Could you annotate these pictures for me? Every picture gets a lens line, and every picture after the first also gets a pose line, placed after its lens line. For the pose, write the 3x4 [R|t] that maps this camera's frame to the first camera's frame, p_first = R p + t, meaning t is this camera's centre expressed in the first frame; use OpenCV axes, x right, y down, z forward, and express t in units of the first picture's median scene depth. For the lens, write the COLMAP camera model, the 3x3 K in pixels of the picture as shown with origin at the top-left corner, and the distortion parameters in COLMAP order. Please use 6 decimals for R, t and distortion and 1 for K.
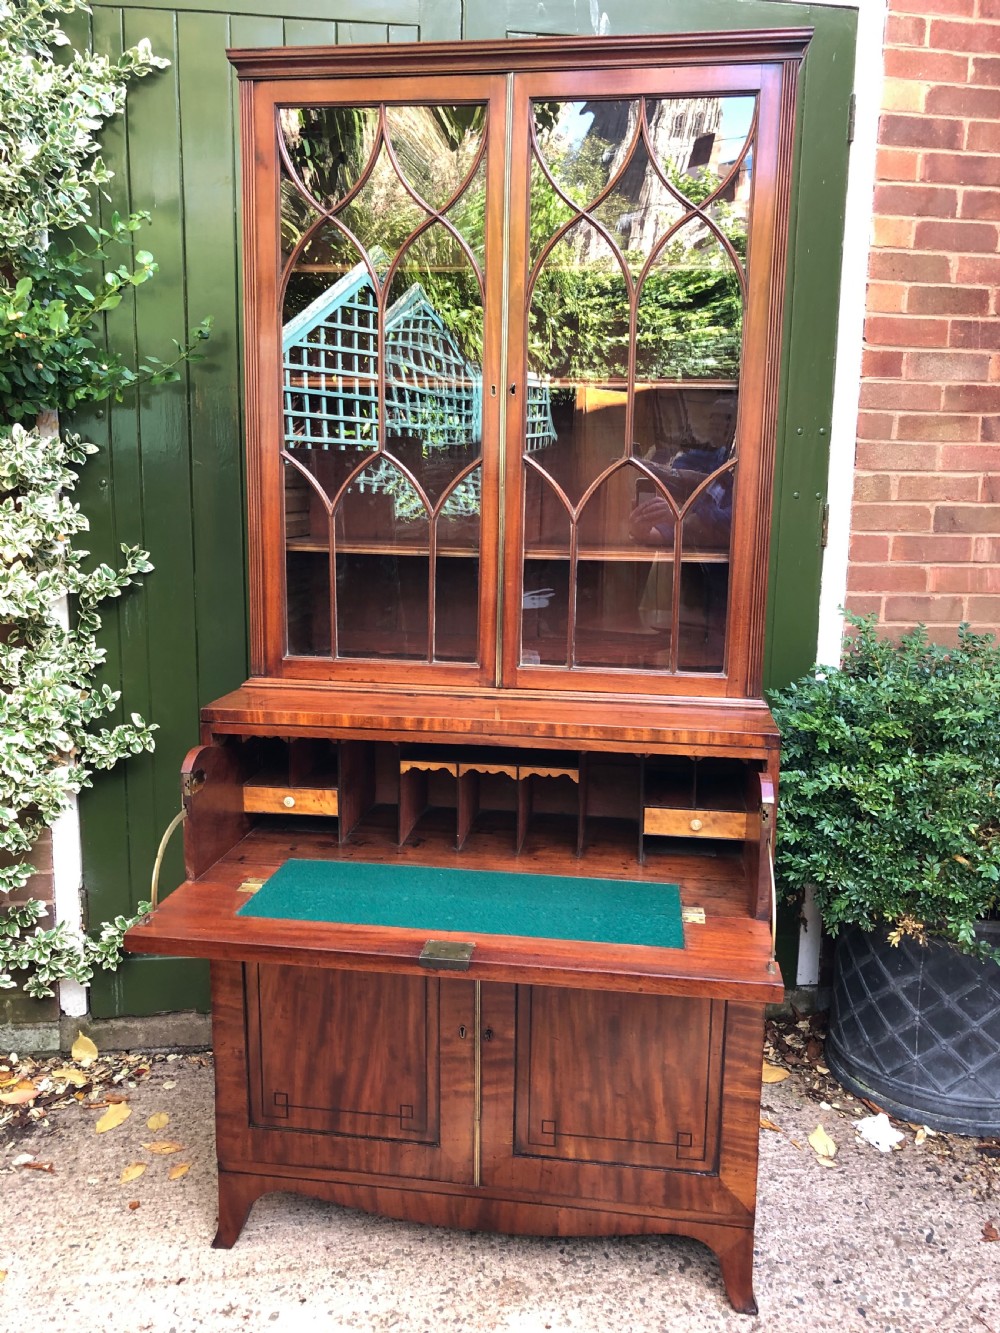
lens RADIAL K [[1099.6, 0, 498.9], [0, 1099.6, 653.4], [0, 0, 1]] dist [0.008497, 0.008421]
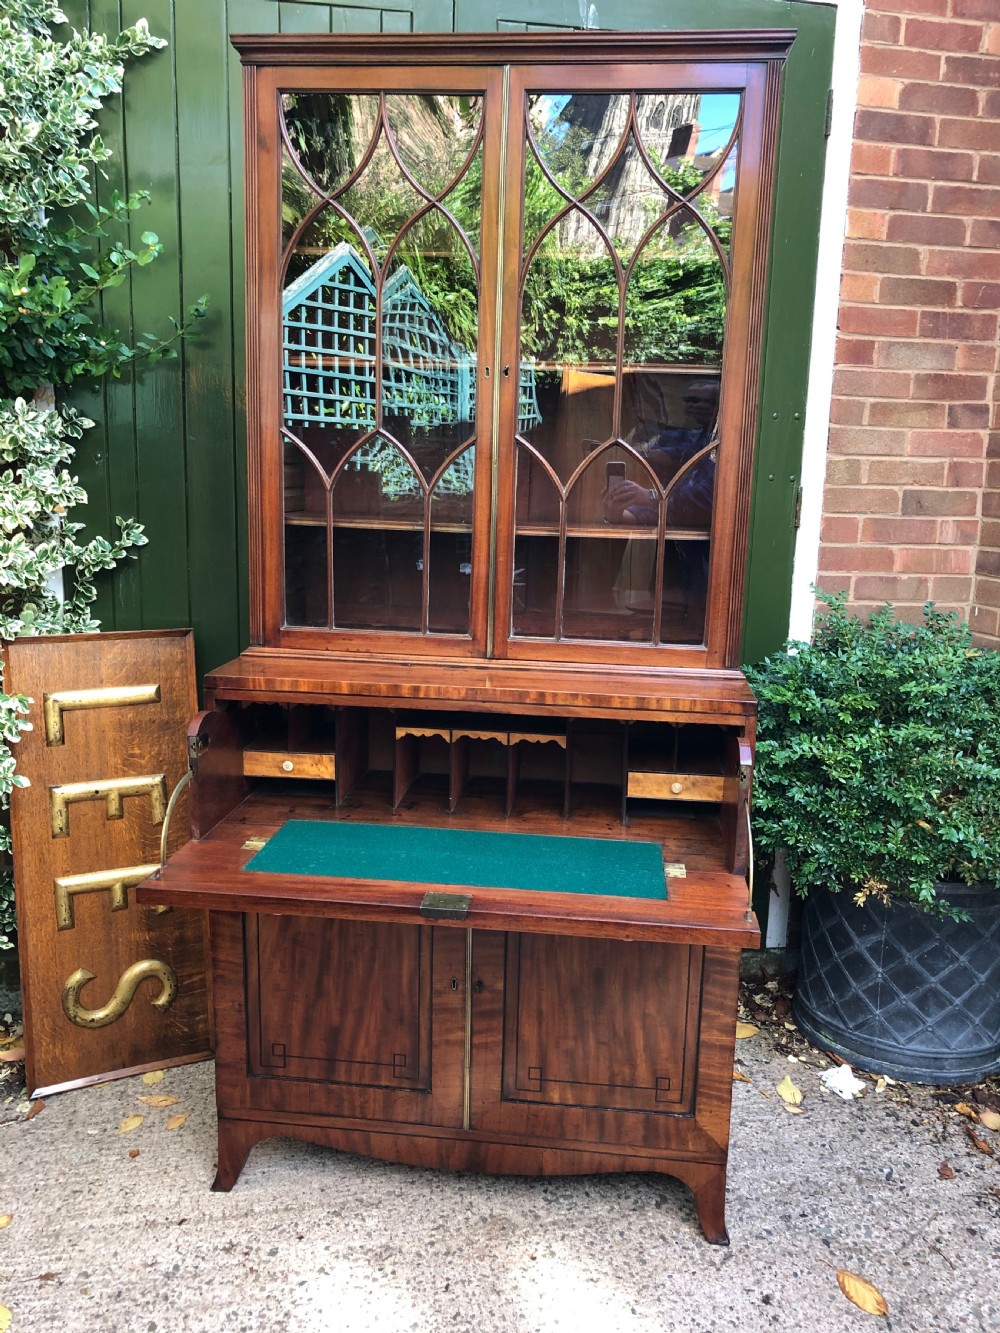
lens RADIAL K [[1099.6, 0, 504.2], [0, 1099.6, 658.4], [0, 0, 1]] dist [0.008497, 0.008421]
pose [[0.999397, 0.006312, 0.034137, -0.021427], [-0.007007, 0.999770, 0.020275, 0.010228], [-0.034001, -0.020502, 0.999211, -0.043878]]
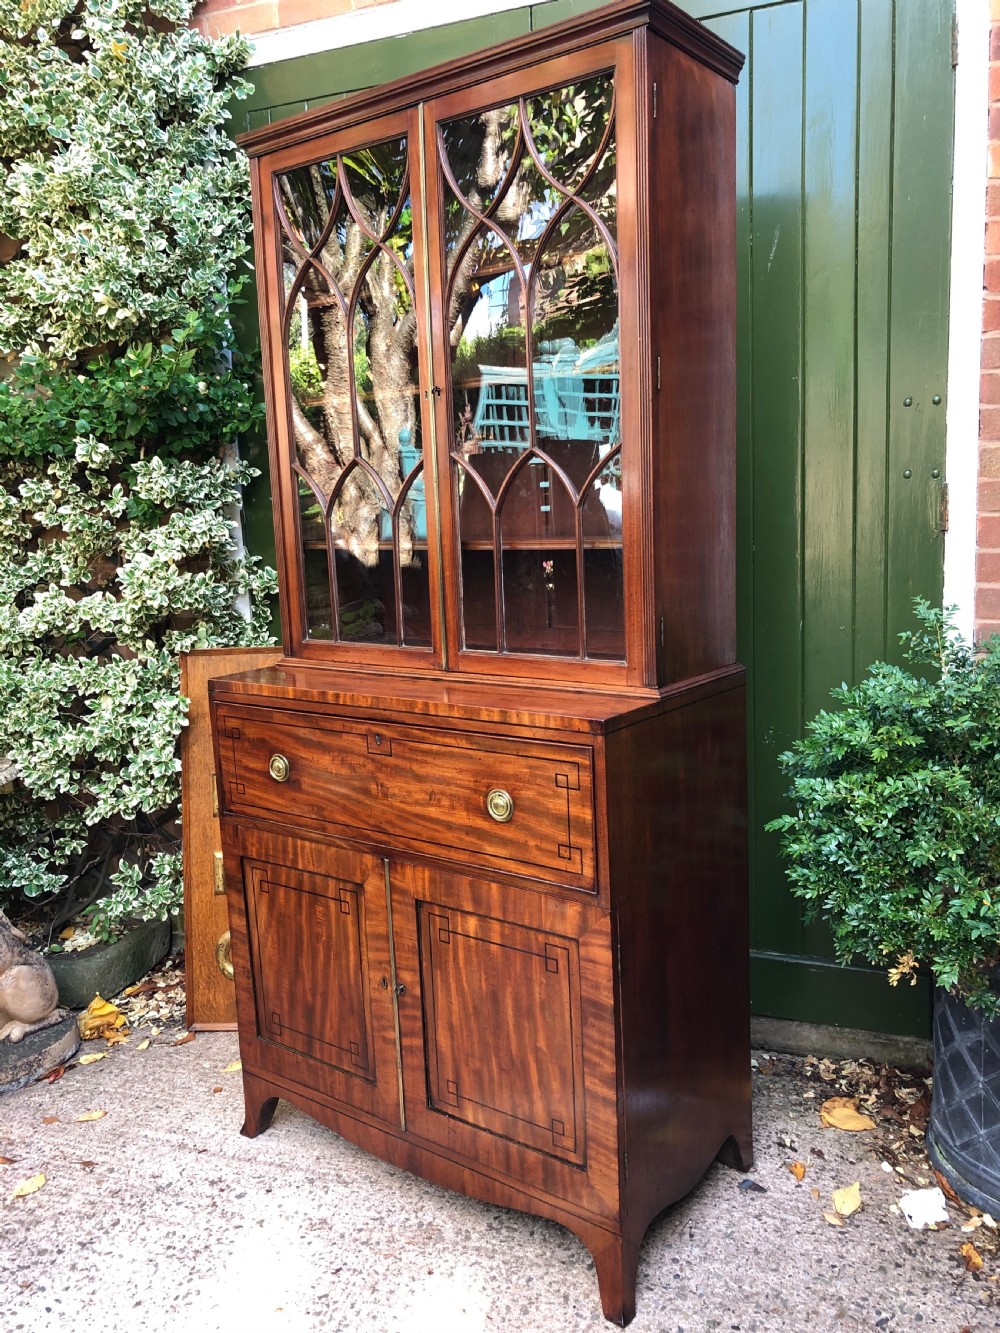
lens RADIAL K [[1099.6, 0, 496.0], [0, 1099.6, 653.4], [0, 0, 1]] dist [0.008497, 0.008421]
pose [[0.869107, 0.019022, -0.494259, 0.558655], [-0.026444, 0.999618, -0.008028, 0.021131], [0.493917, 0.020047, 0.869278, 0.090877]]
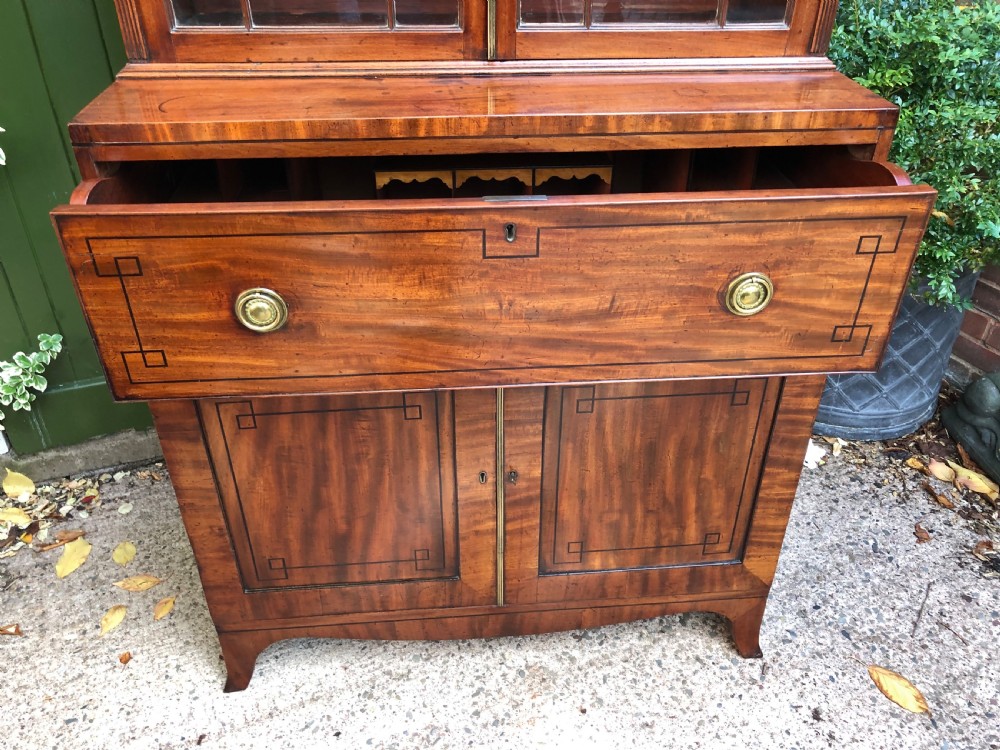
lens RADIAL K [[824.9, 0, 507.6], [0, 824.9, 366.1], [0, 0, 1]] dist [0.008497, 0.008421]
pose [[0.972638, -0.132334, 0.190952, -0.119684], [0.042113, 0.908728, 0.415259, -0.011429], [-0.228476, -0.395855, 0.889437, 0.413367]]
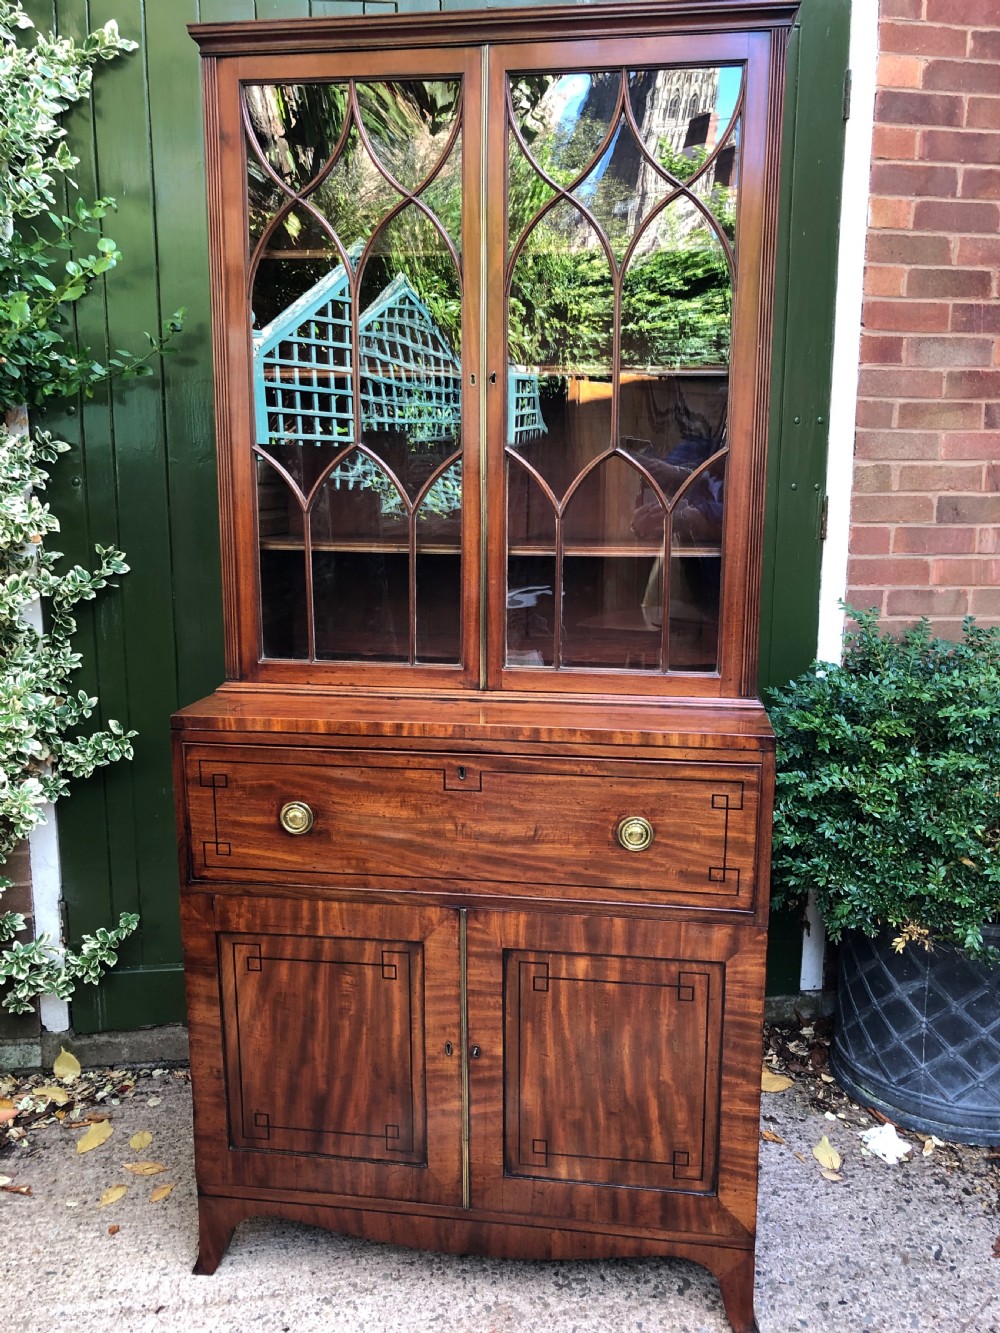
lens RADIAL K [[1099.6, 0, 504.0], [0, 1099.6, 657.9], [0, 0, 1]] dist [0.008497, 0.008421]
pose [[0.999928, -0.011884, -0.001745, 0.019649], [0.011894, 0.999914, 0.005590, -0.001771], [0.001678, -0.005610, 0.999983, 0.039438]]
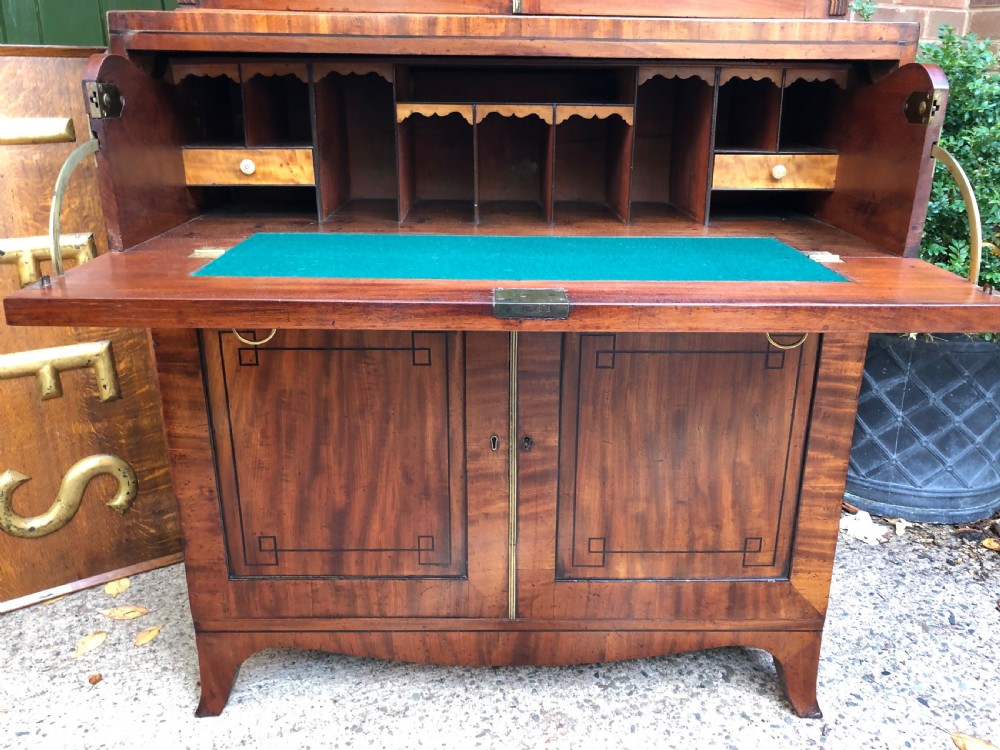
lens RADIAL K [[824.9, 0, 509.9], [0, 824.9, 366.5], [0, 0, 1]] dist [0.008497, 0.008421]
pose [[0.986908, -0.055011, 0.151611, -0.103608], [0.029062, 0.985301, 0.168335, 0.173055], [-0.158643, -0.161725, 0.974001, 0.386387]]
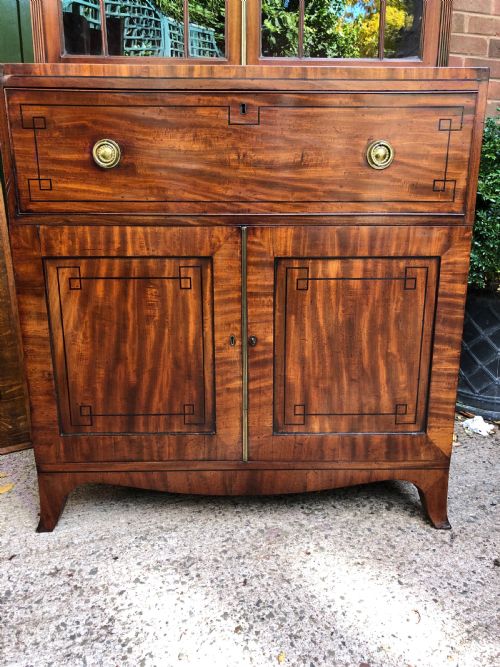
lens RADIAL K [[550.2, 0, 250.6], [0, 550.2, 330.2], [0, 0, 1]] dist [0.008497, 0.008421]
pose [[0.986070, -0.051565, 0.158135, -0.104518], [0.038577, 0.995707, 0.084135, 0.261063], [-0.161795, -0.076863, 0.983826, 0.349655]]
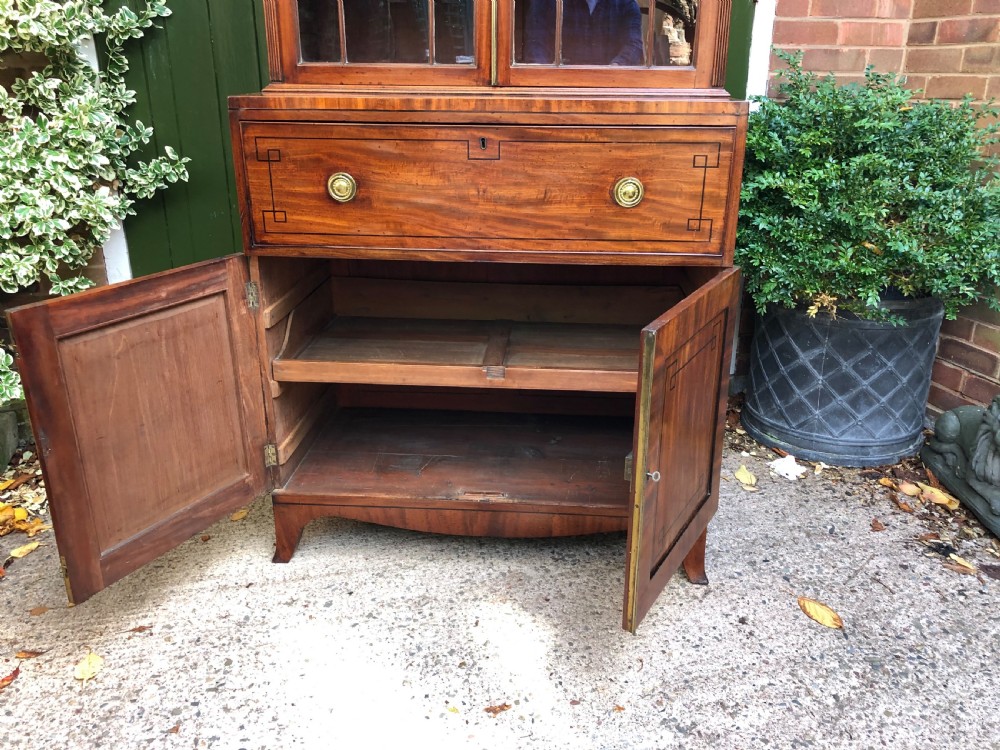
lens RADIAL K [[824.9, 0, 512.7], [0, 824.9, 365.3], [0, 0, 1]] dist [0.008497, 0.008421]
pose [[0.997218, -0.031842, 0.067401, -0.046261], [0.018856, 0.982523, 0.185183, 0.153034], [-0.072120, -0.183397, 0.980390, 0.109875]]
